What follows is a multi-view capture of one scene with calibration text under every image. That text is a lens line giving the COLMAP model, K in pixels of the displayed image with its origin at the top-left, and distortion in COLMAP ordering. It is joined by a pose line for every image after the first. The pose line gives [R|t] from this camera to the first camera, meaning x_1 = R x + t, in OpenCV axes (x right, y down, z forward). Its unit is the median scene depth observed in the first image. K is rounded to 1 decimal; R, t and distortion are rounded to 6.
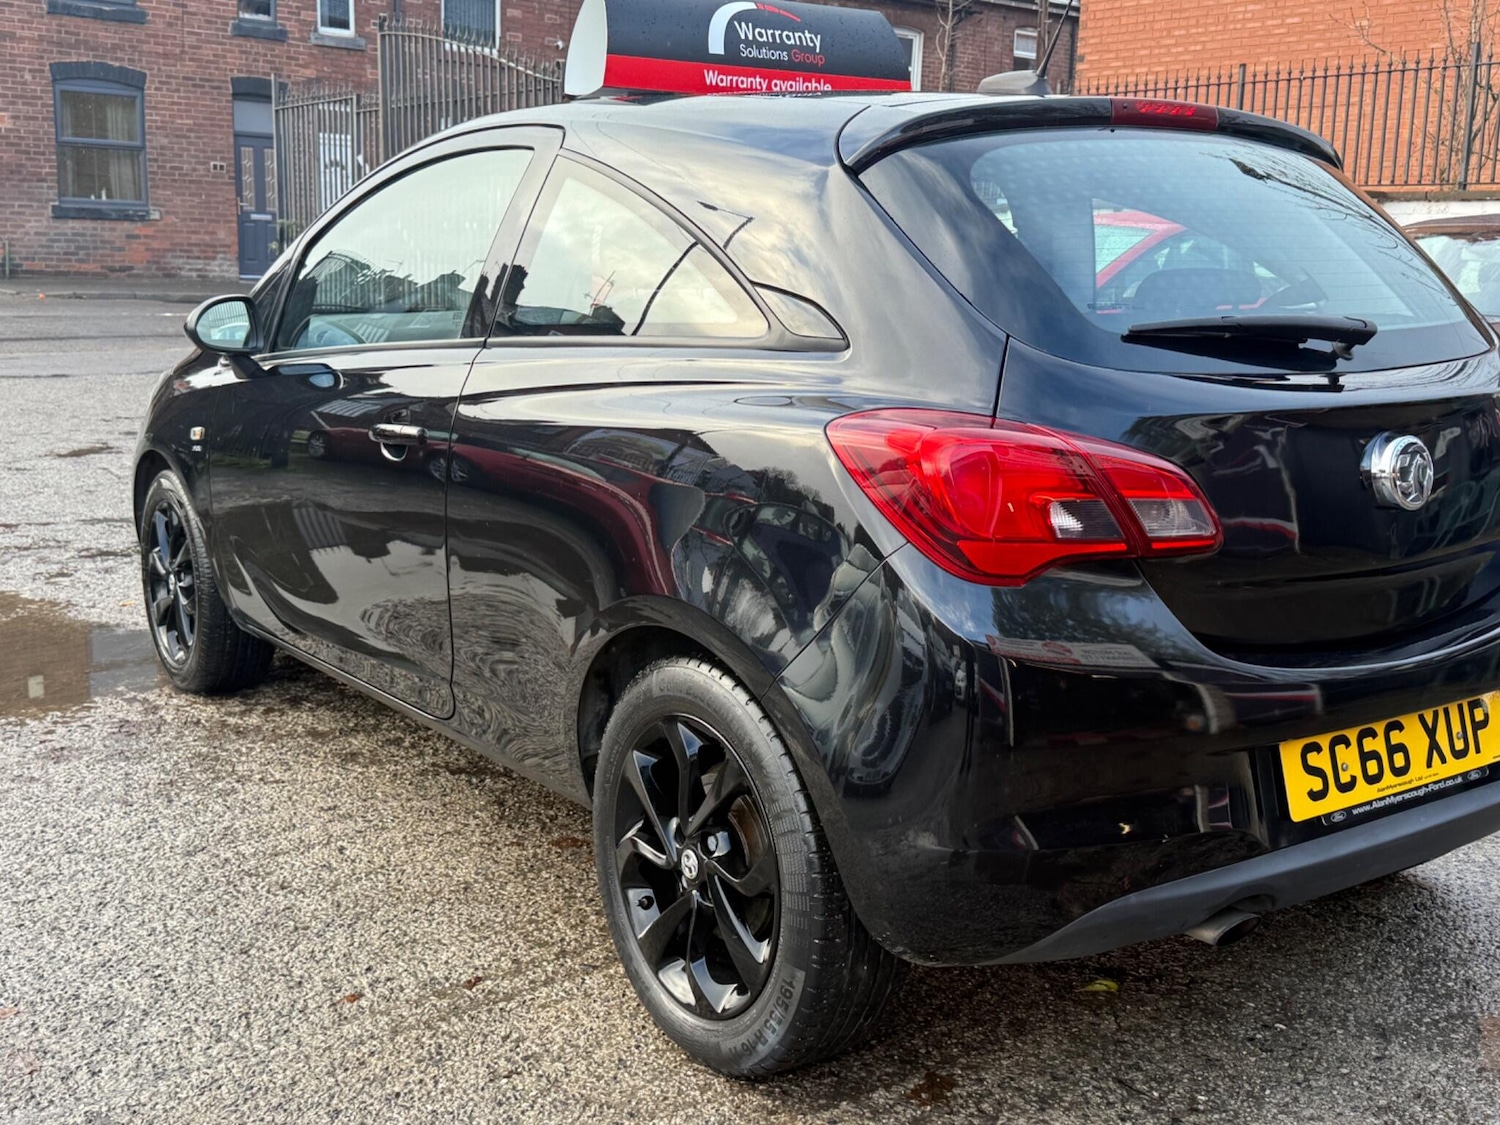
lens RADIAL K [[1614.9, 0, 741.9], [0, 1614.9, 565.7], [0, 0, 1]] dist [0.074463, 0.000000]
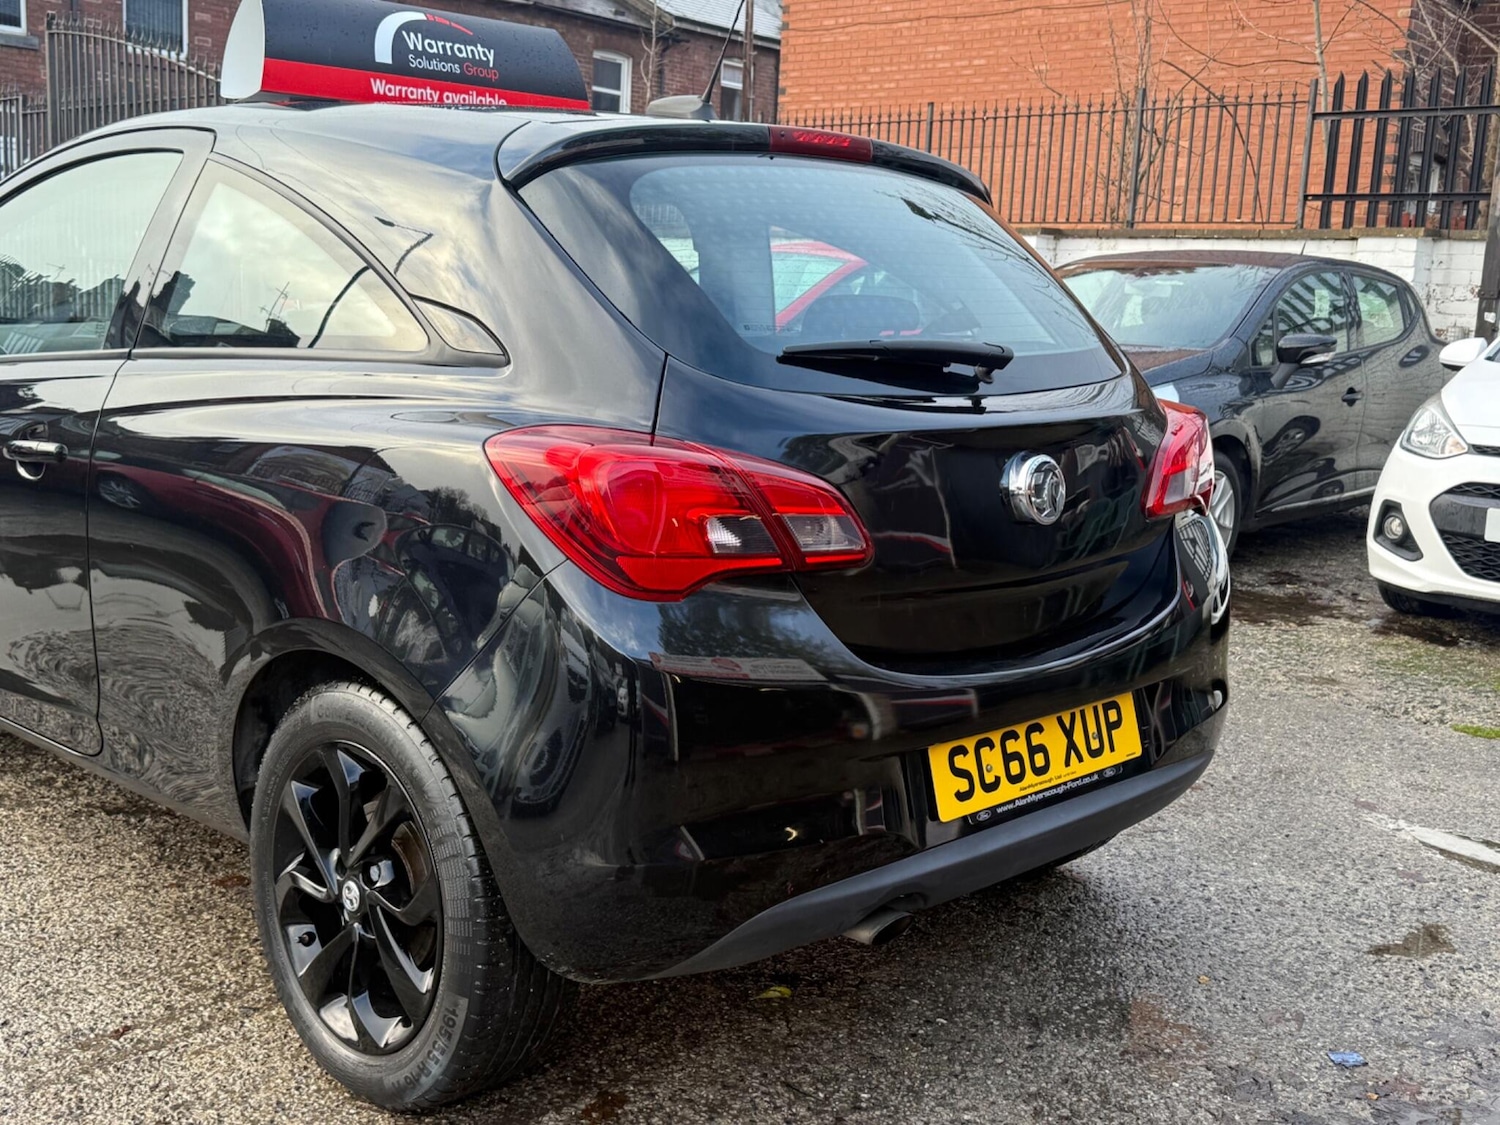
lens RADIAL K [[1614.9, 0, 757.7], [0, 1614.9, 576.2], [0, 0, 1]] dist [0.074463, 0.000000]
pose [[0.983554, -0.012927, 0.180152, 0.029013], [0.014252, 0.999880, -0.006061, 0.002658], [-0.180052, 0.008529, 0.983620, -0.000853]]
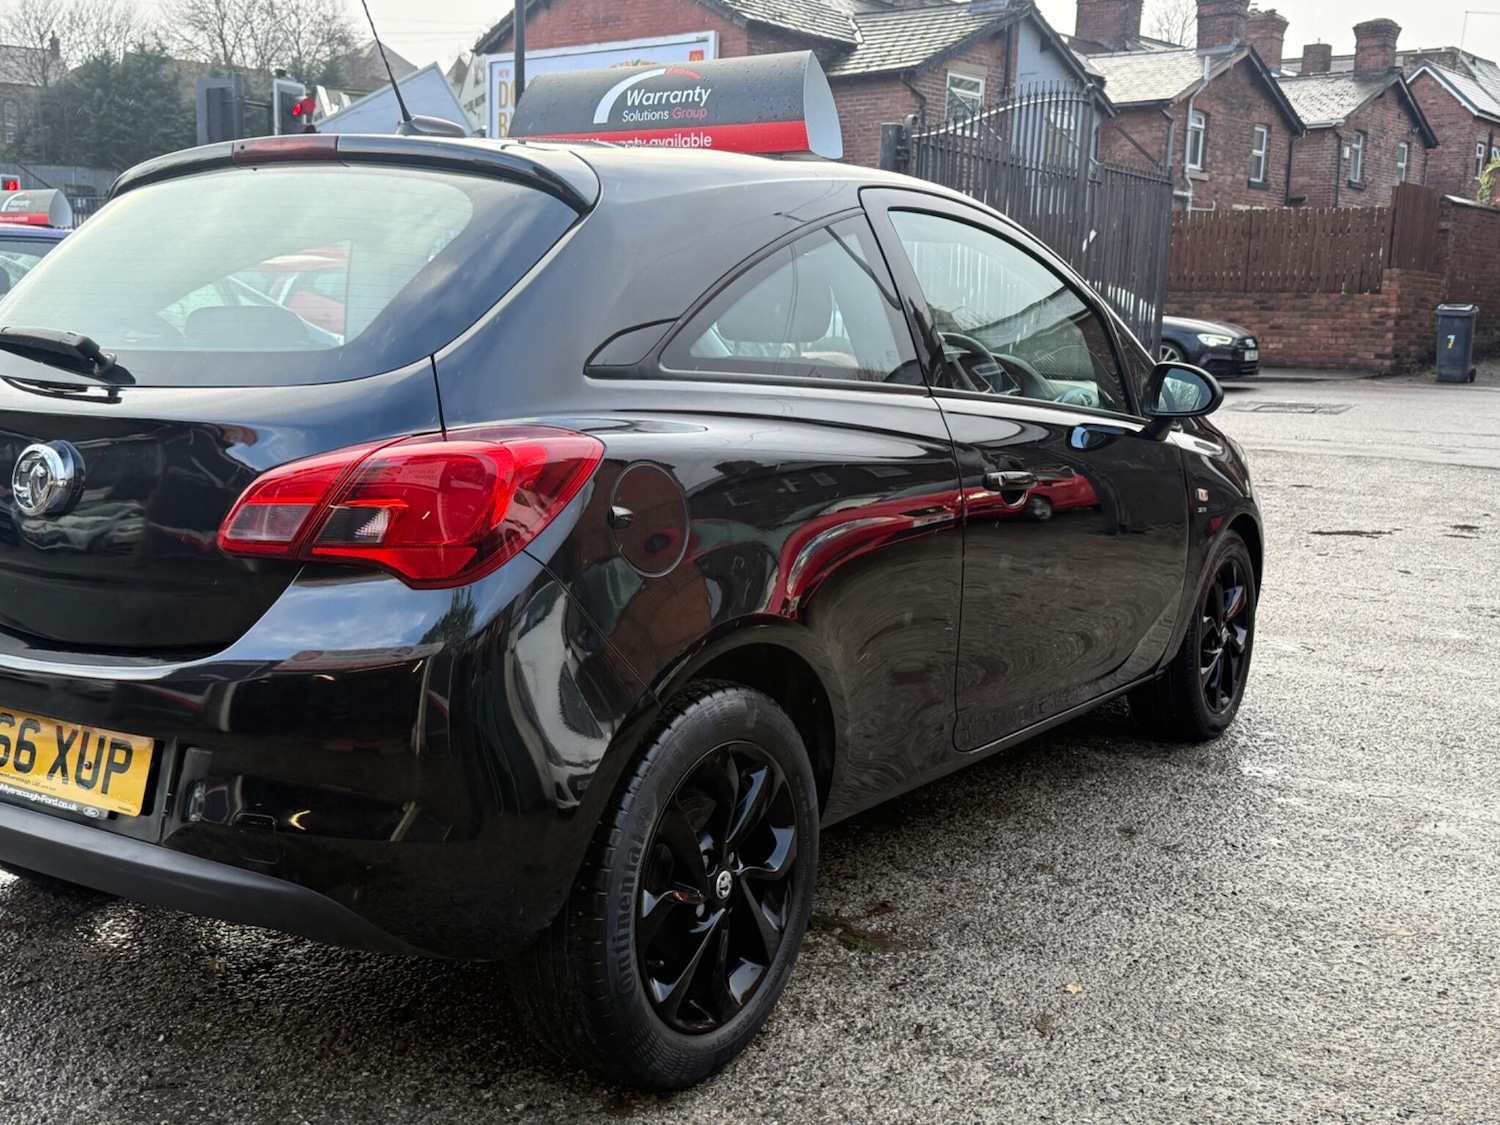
lens RADIAL K [[1614.9, 0, 754.0], [0, 1614.9, 554.7], [0, 0, 1]] dist [0.074463, 0.000000]
pose [[0.381921, 0.123582, -0.915895, 1.266634], [-0.190245, 0.980308, 0.052943, -0.124537], [0.904402, 0.154024, 0.397911, 0.827513]]
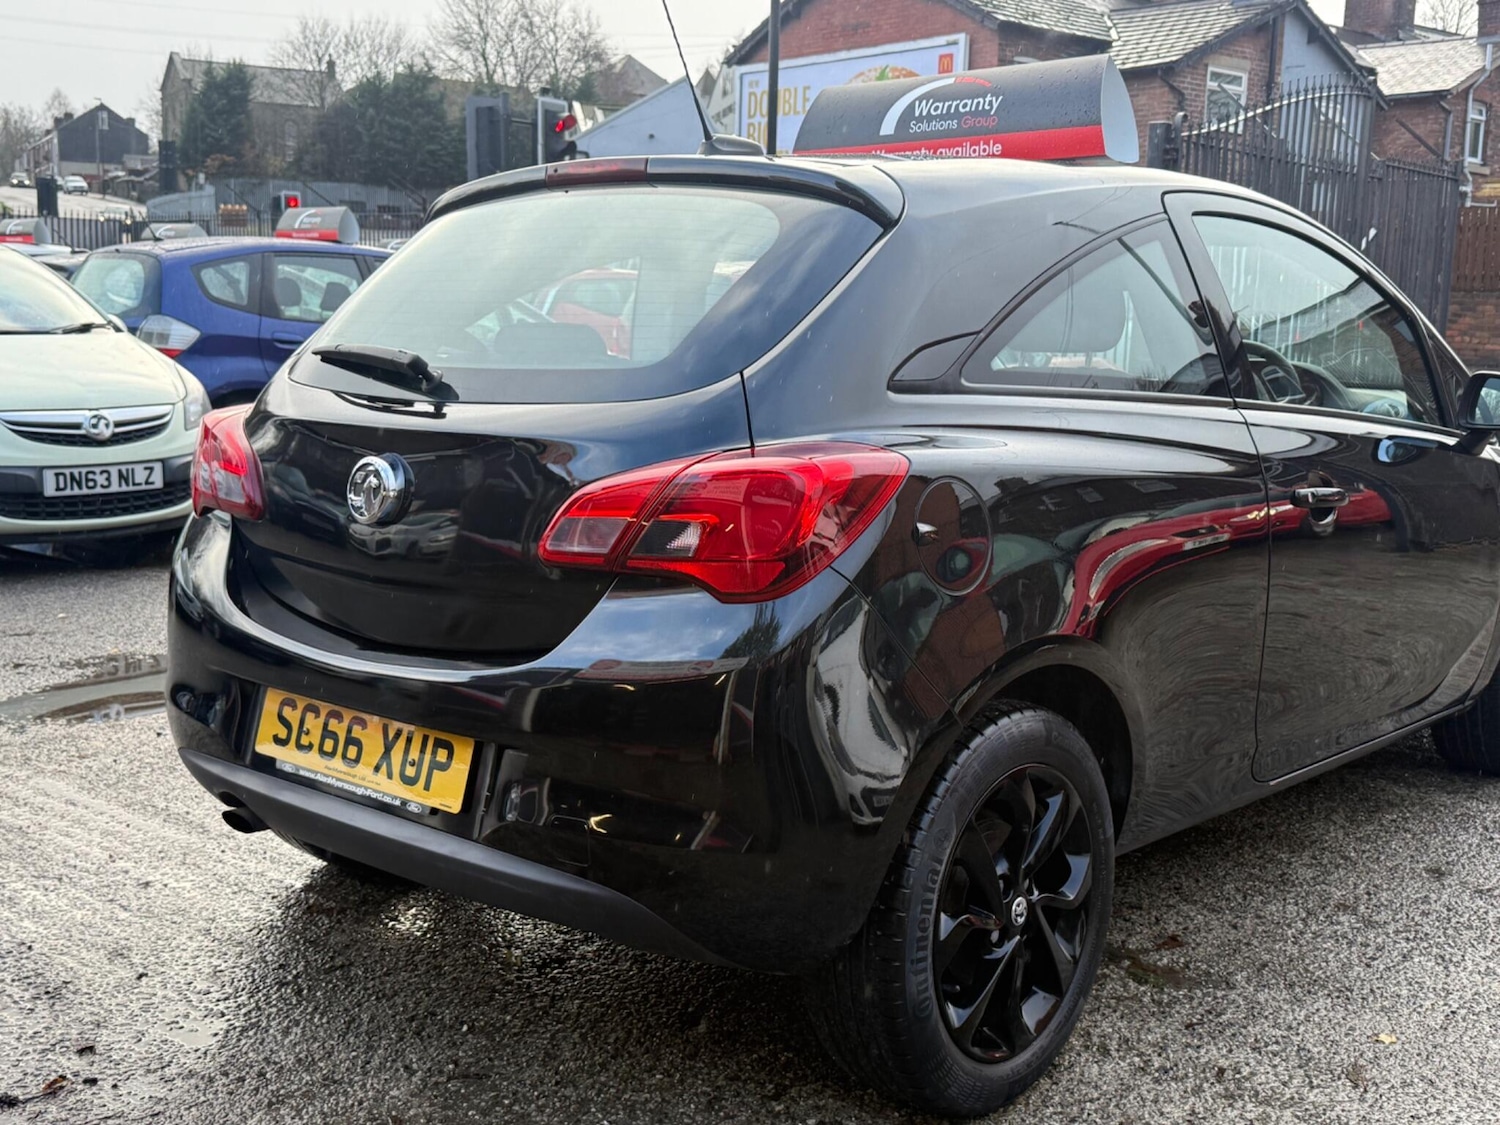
lens RADIAL K [[1614.9, 0, 750.2], [0, 1614.9, 547.6], [0, 0, 1]] dist [0.074463, 0.000000]
pose [[0.243145, 0.122741, -0.962193, 1.247588], [-0.199282, 0.977122, 0.074288, -0.122942], [0.949298, 0.173685, 0.262042, 0.794006]]
